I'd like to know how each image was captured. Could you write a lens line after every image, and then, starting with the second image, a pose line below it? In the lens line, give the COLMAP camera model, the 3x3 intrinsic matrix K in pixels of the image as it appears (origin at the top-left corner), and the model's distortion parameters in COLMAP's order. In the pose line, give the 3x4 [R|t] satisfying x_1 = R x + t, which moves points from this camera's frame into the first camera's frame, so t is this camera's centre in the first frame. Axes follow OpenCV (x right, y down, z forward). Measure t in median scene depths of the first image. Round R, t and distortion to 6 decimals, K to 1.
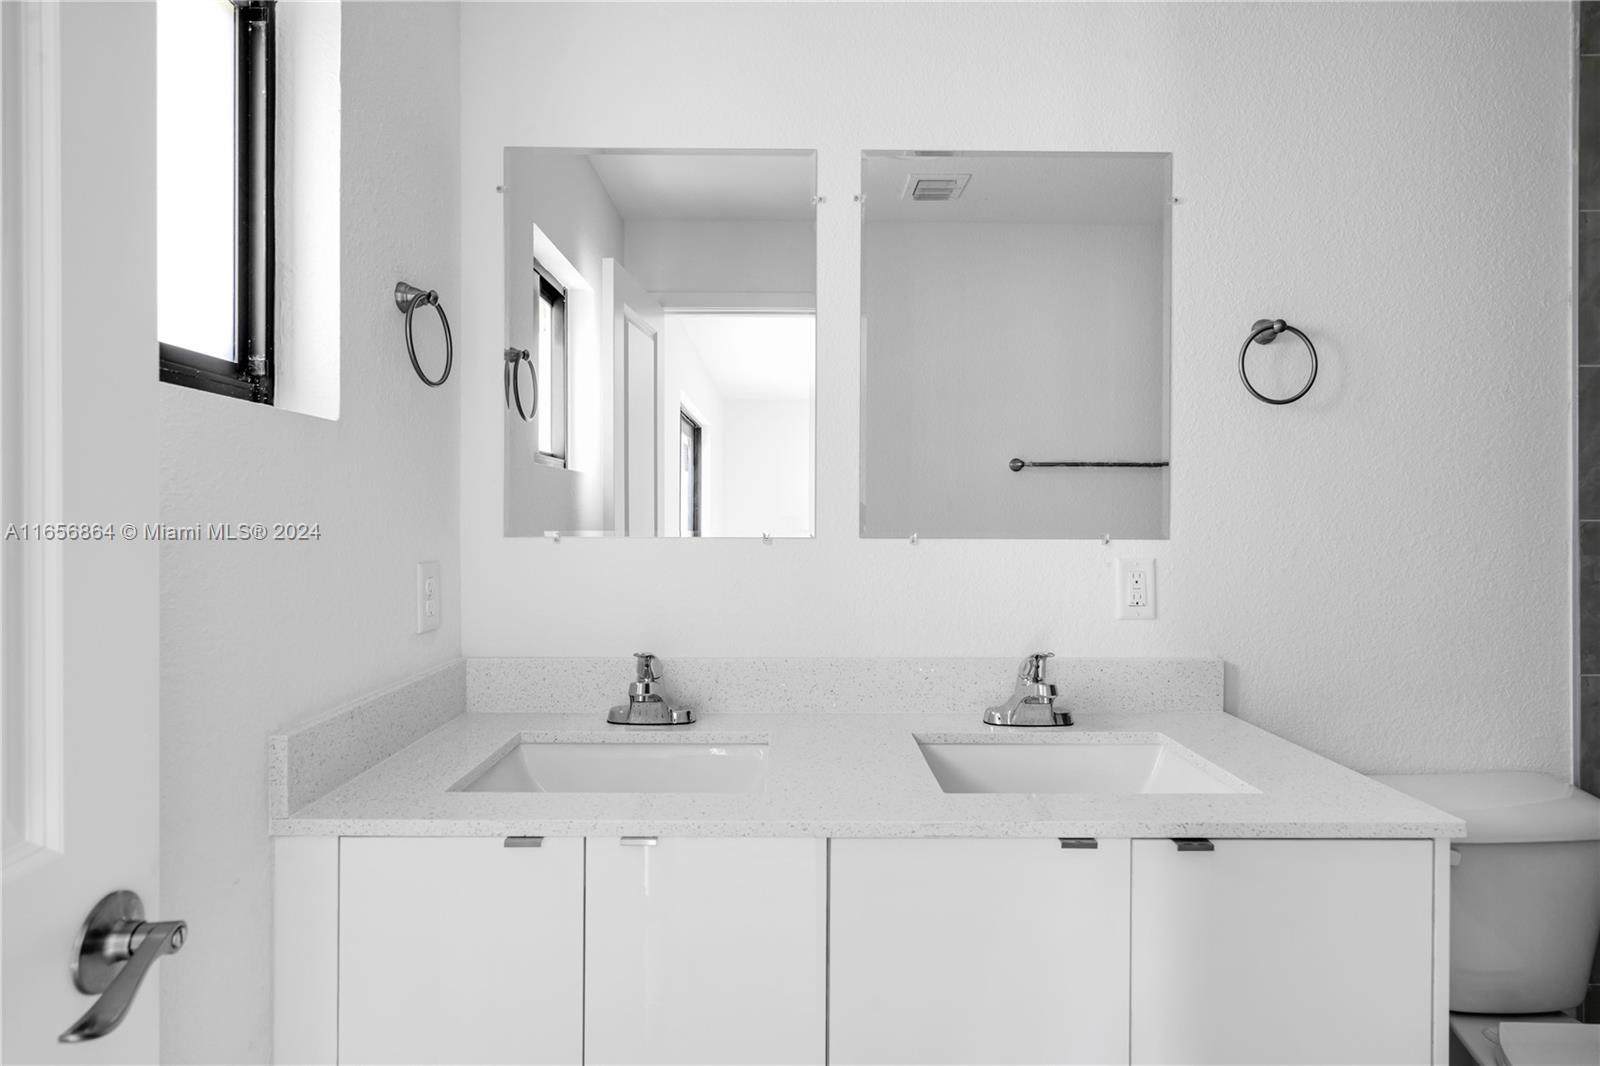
lens RADIAL K [[805.2, 0, 800.0], [0, 805.2, 533.0], [0, 0, 1]] dist [0.002681, 0.001742]
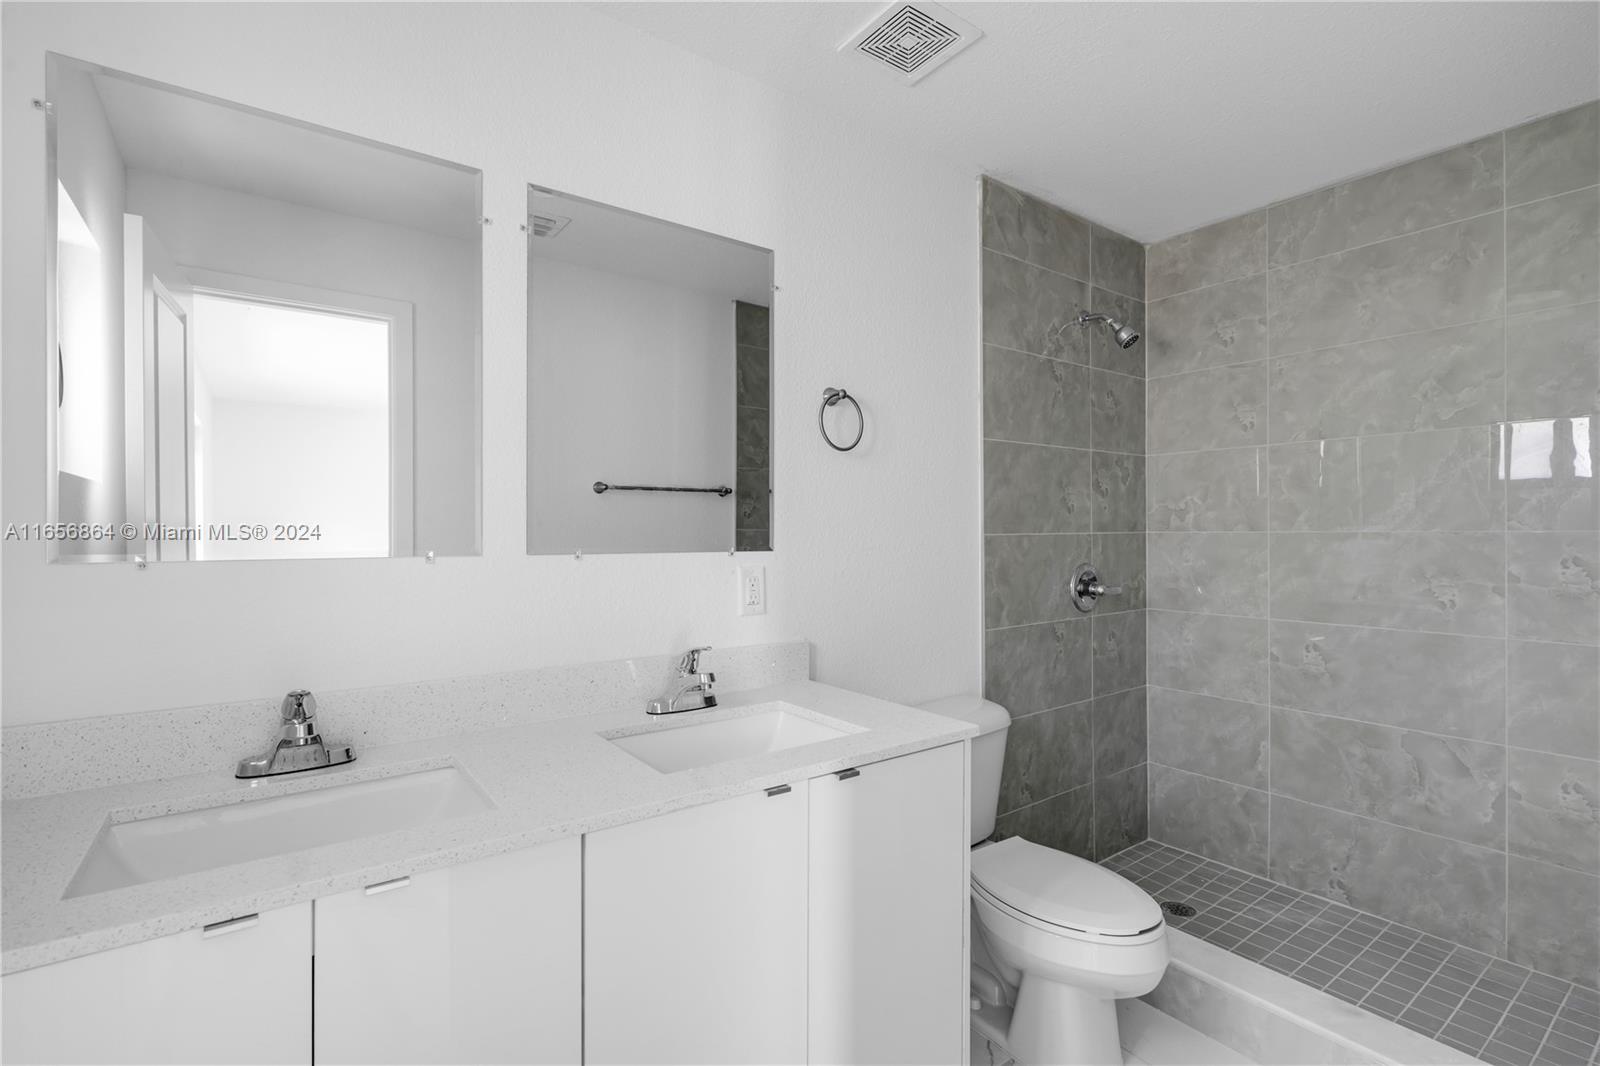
lens RADIAL K [[738.6, 0, 795.7], [0, 738.6, 549.3], [0, 0, 1]] dist [0.000444, 0.000665]
pose [[0.812859, -0.016561, 0.582225, -0.209312], [0.016171, 0.999852, 0.005863, -0.001181], [-0.582236, 0.004649, 0.813006, 0.023704]]
